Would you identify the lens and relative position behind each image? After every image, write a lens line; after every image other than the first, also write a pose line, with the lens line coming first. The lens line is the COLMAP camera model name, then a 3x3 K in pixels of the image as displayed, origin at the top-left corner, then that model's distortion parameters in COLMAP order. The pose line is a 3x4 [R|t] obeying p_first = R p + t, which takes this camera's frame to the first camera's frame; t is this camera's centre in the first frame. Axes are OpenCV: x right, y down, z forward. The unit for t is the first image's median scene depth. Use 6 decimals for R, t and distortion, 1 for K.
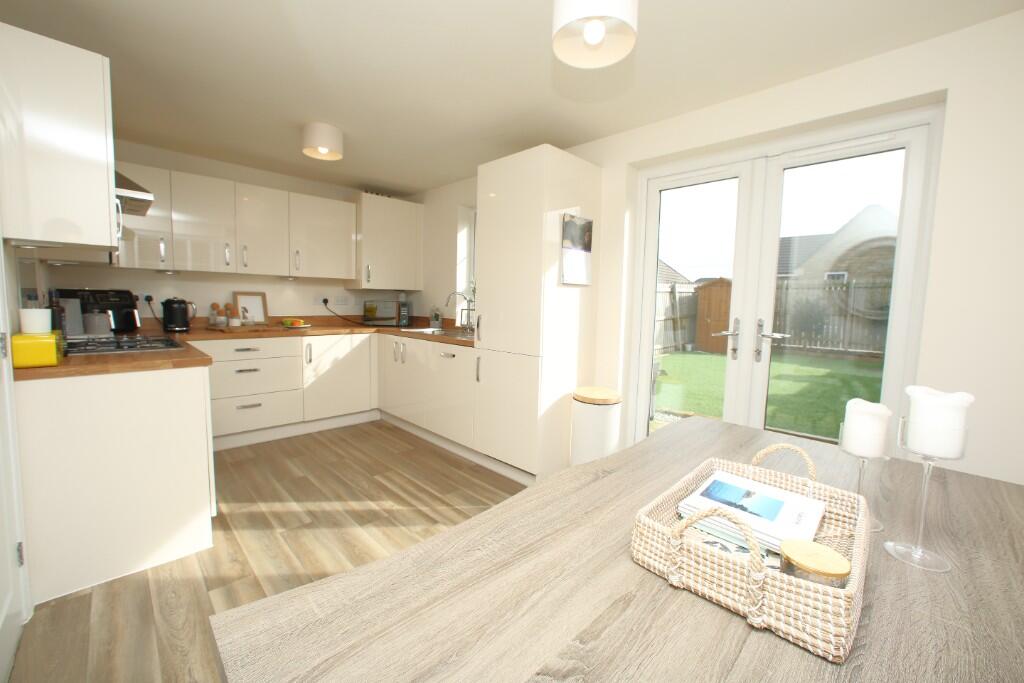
lens RADIAL K [[409.9, 0, 502.6], [0, 409.9, 339.7], [0, 0, 1]] dist [-0.019093, 0.002251]
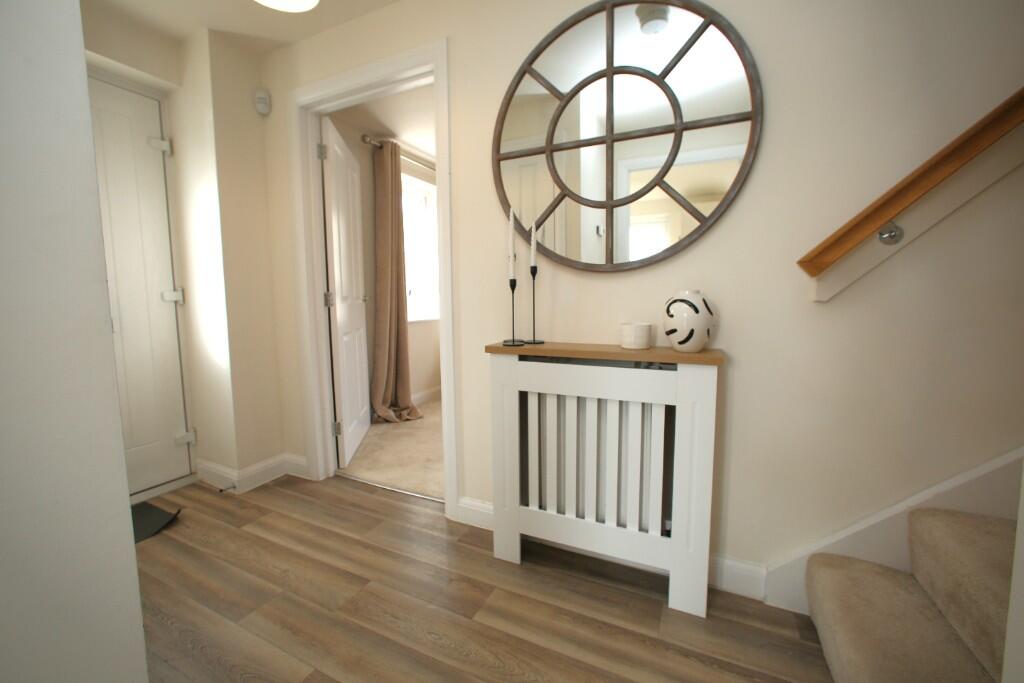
lens RADIAL K [[409.9, 0, 510.8], [0, 409.9, 336.1], [0, 0, 1]] dist [-0.019093, 0.002251]
pose [[0.932677, -0.058398, 0.355954, -0.334009], [0.056430, 0.998280, 0.015918, 0.003662], [-0.356271, 0.005240, 0.934368, 0.430091]]
